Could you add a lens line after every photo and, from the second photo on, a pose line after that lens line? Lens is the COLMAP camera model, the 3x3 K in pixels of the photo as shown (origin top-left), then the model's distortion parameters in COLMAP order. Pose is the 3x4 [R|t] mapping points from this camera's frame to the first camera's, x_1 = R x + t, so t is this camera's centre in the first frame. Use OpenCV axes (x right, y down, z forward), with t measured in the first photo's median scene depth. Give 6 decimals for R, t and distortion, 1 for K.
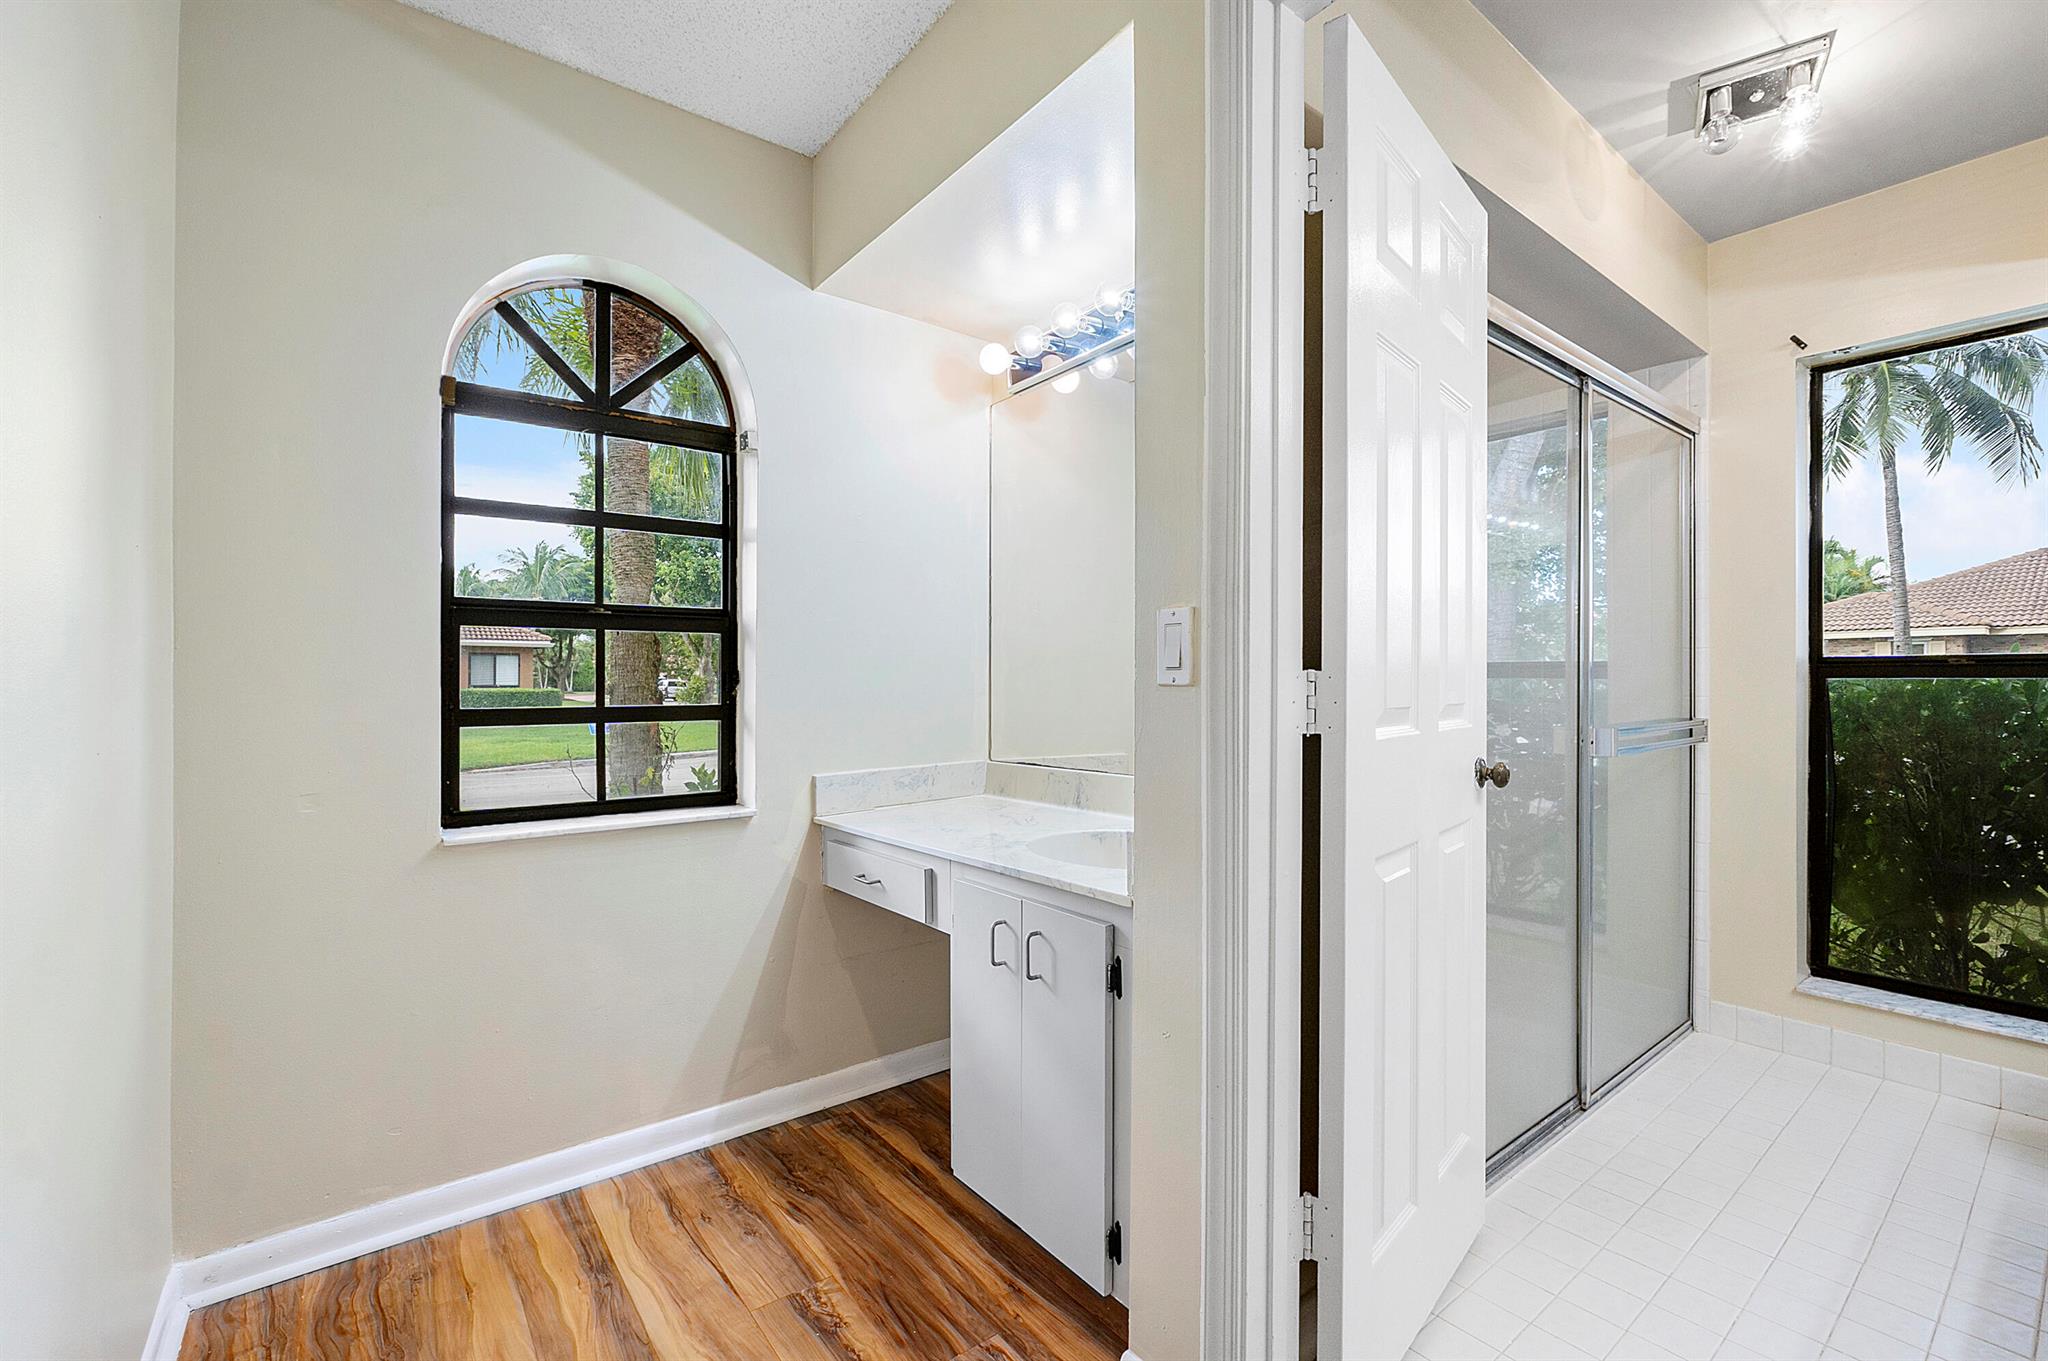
lens RADIAL K [[869.2, 0, 1023.8], [0, 869.2, 671.7], [0, 0, 1]] dist [-0.008492, -0.000041]
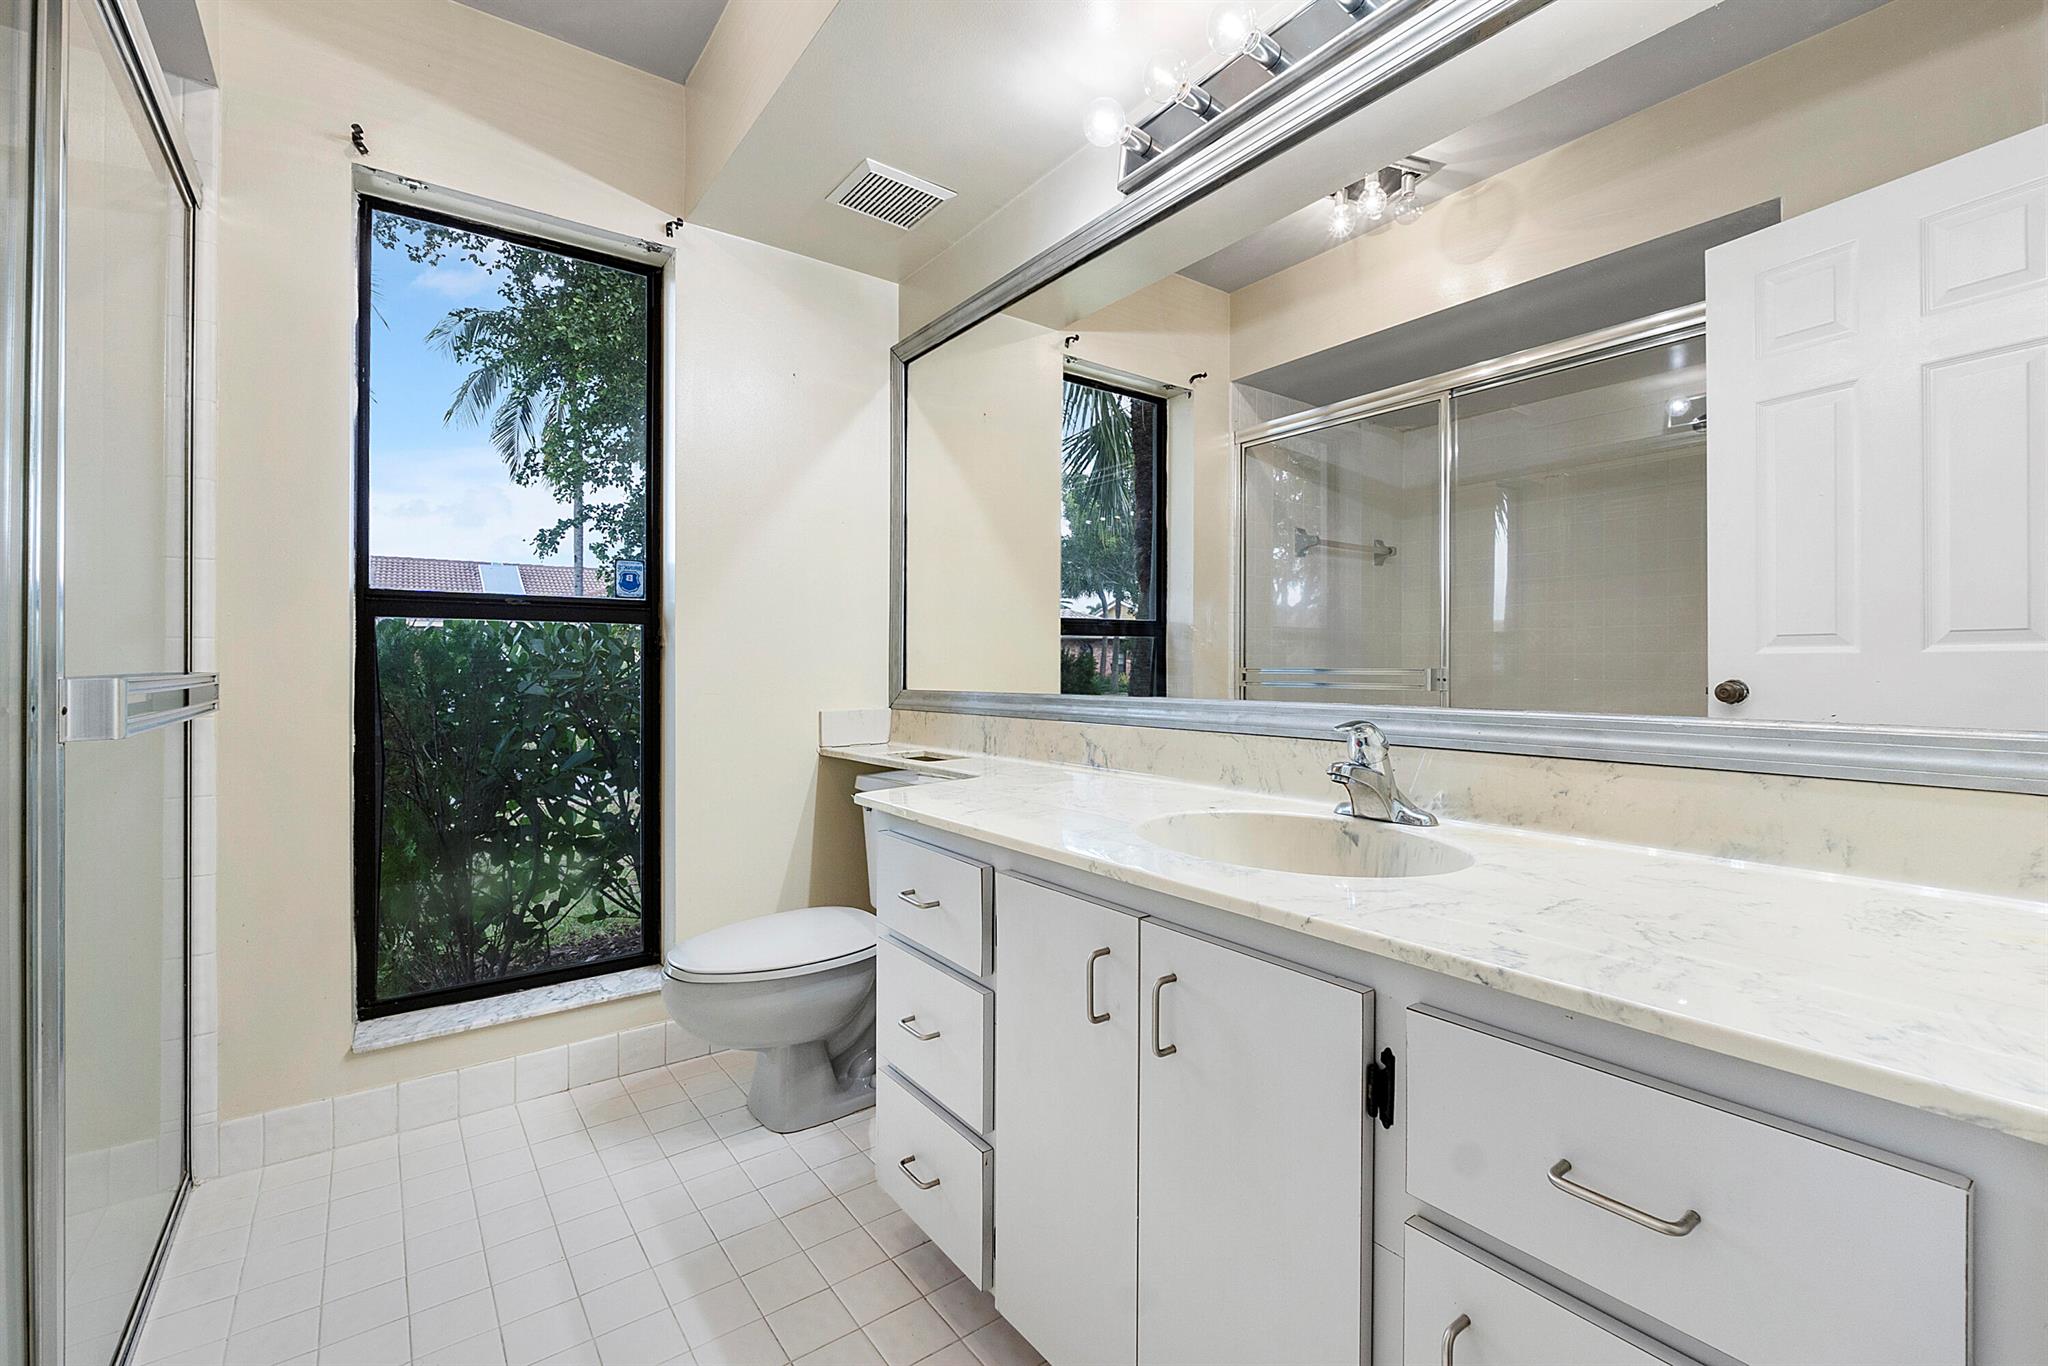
lens RADIAL K [[869.2, 0, 1023.8], [0, 869.2, 674.2], [0, 0, 1]] dist [-0.008492, -0.000041]
pose [[0.020807, -0.002429, 0.999781, 0.192431], [-0.008512, 0.999960, 0.002606, 0.051108], [-0.999747, -0.008564, 0.020786, 0.423116]]
